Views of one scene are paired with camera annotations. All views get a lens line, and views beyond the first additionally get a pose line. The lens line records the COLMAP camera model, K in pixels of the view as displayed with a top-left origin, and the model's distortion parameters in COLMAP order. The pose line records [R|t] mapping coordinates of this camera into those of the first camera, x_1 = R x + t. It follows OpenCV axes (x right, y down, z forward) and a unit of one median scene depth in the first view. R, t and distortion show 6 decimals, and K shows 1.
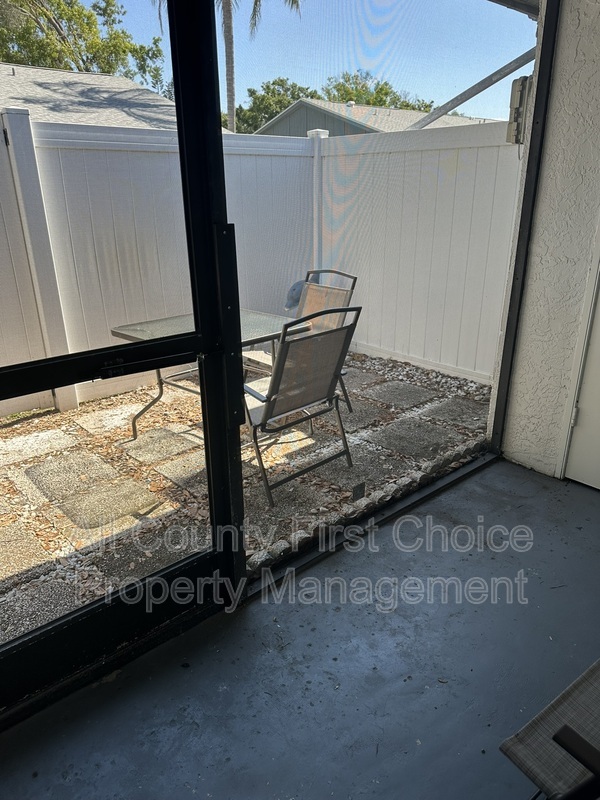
lens RADIAL K [[562.0, 0, 300.3], [0, 562.0, 407.0], [0, 0, 1]] dist [0.058477, -0.026330]
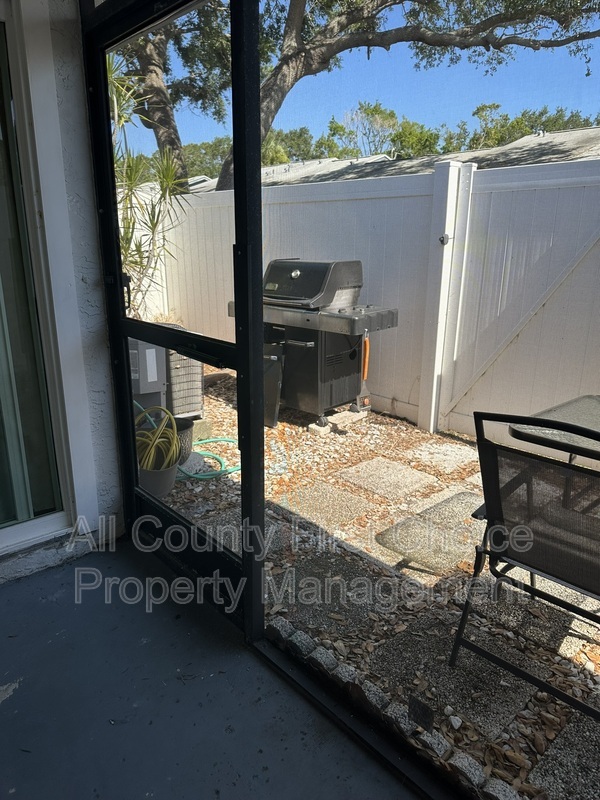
lens RADIAL K [[562.0, 0, 299.2], [0, 562.0, 400.1], [0, 0, 1]] dist [0.058477, -0.026330]
pose [[-0.016195, 0.282566, -0.959111, 0.476501], [-0.375809, 0.887183, 0.267721, -0.205482], [0.926556, 0.364778, 0.091823, 0.581563]]
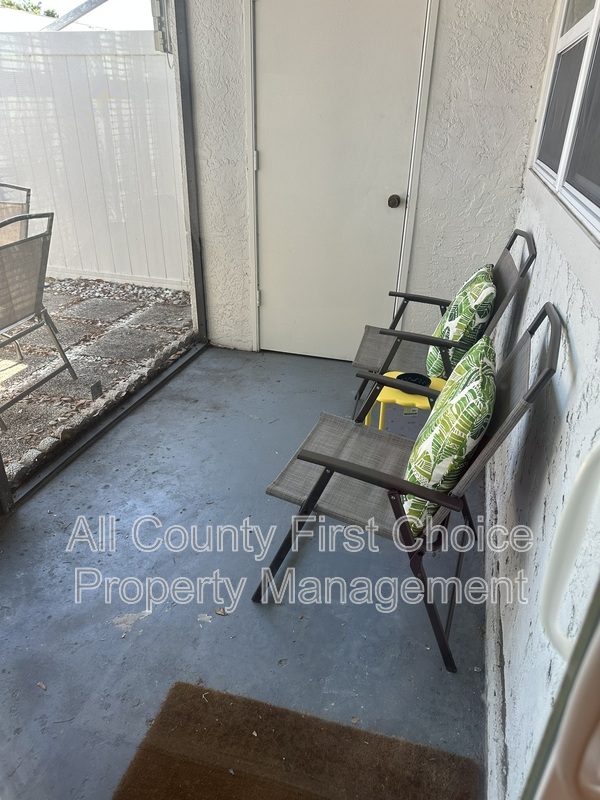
lens RADIAL K [[562.0, 0, 306.5], [0, 562.0, 397.6], [0, 0, 1]] dist [0.058477, -0.026330]
pose [[0.839764, -0.229262, 0.492174, -0.072546], [0.174379, 0.972339, 0.155398, 0.051619], [-0.514187, -0.044673, 0.856514, -0.096229]]
